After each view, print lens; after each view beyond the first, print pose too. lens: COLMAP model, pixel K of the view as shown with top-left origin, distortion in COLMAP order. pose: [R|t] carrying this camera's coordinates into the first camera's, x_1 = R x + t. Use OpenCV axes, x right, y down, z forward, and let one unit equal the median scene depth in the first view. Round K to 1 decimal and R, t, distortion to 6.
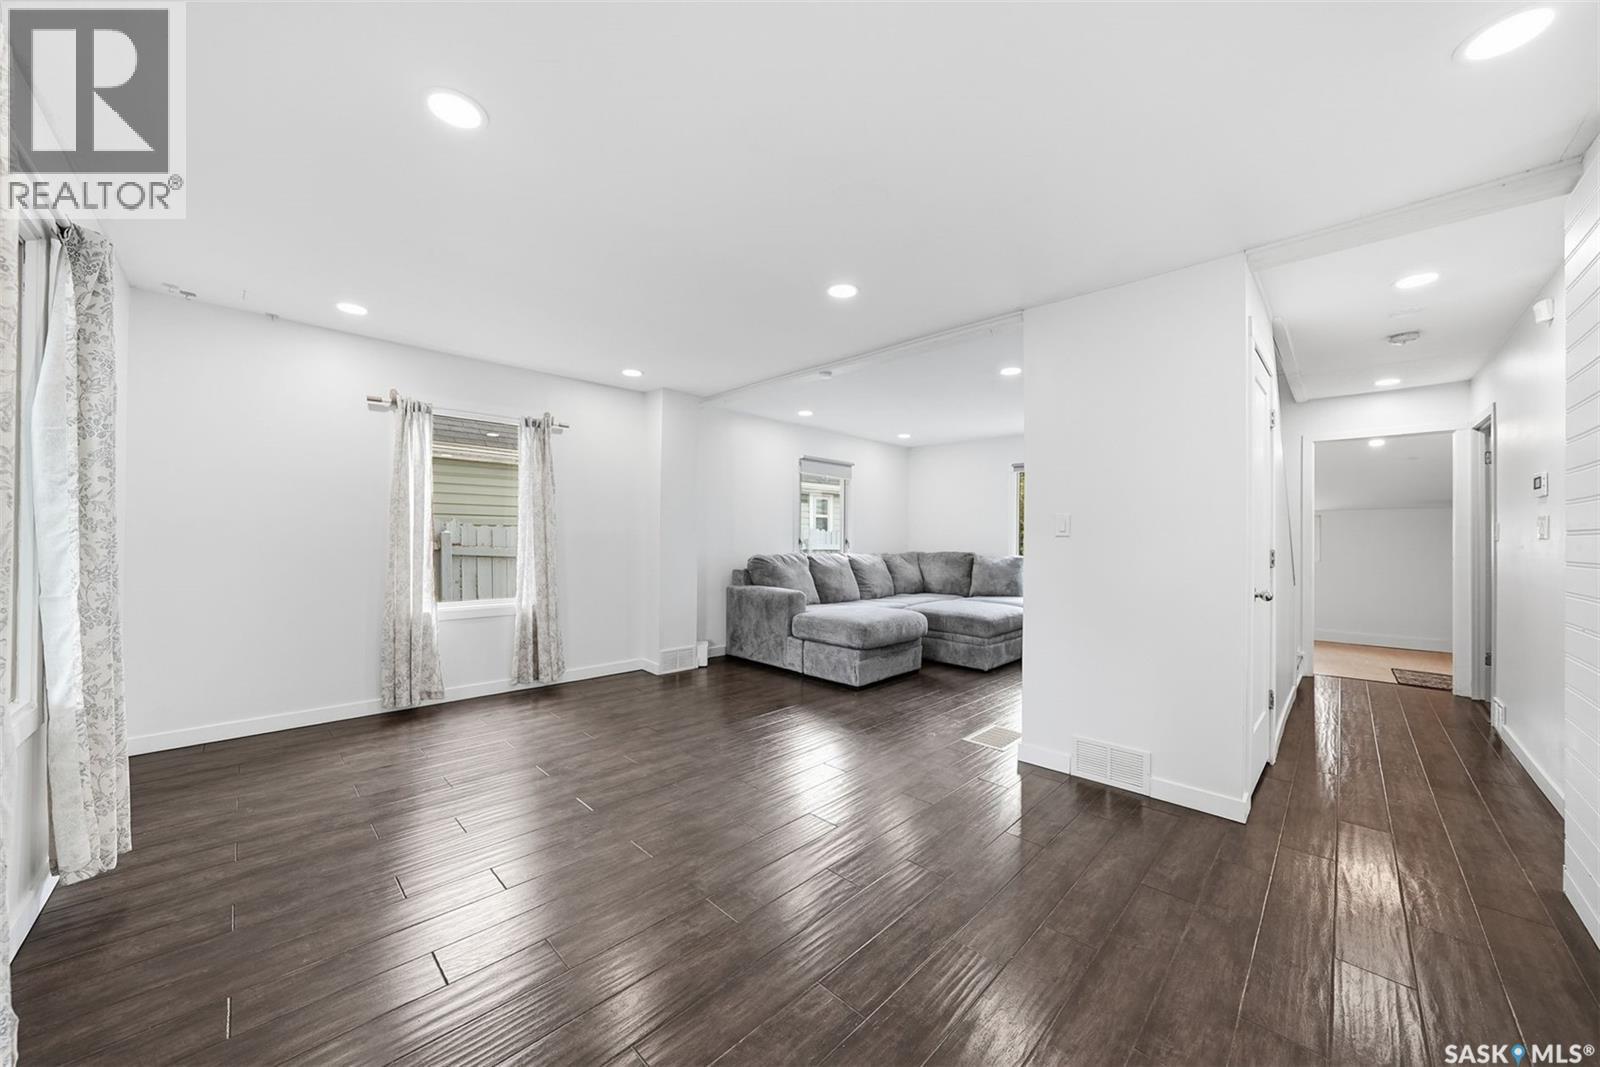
lens RADIAL K [[566.7, 0, 804.5], [0, 566.7, 532.4], [0, 0, 1]] dist [-0.016728, 0.000851]
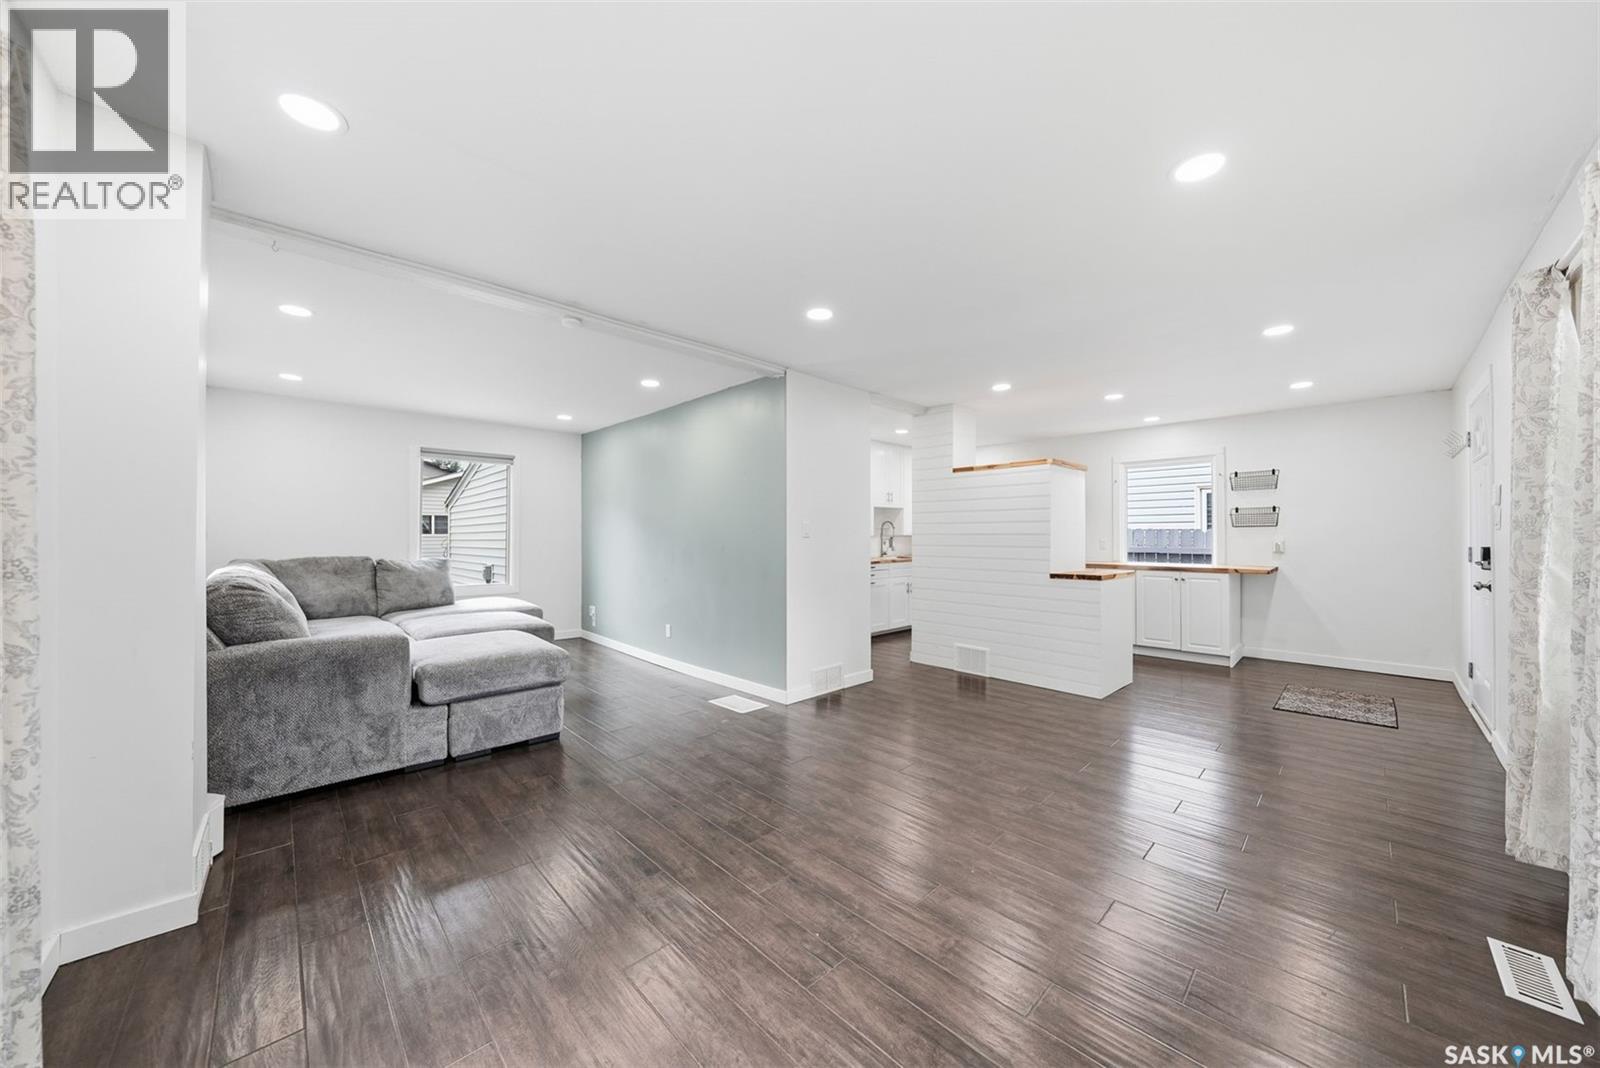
lens RADIAL K [[537.2, 0, 805.4], [0, 537.2, 532.7], [0, 0, 1]] dist [-0.016932, -0.000035]
pose [[0.034823, -0.001194, 0.999393, -0.554003], [-0.010630, 0.999942, 0.001565, -0.003796], [-0.999337, -0.010678, 0.034808, 0.567581]]
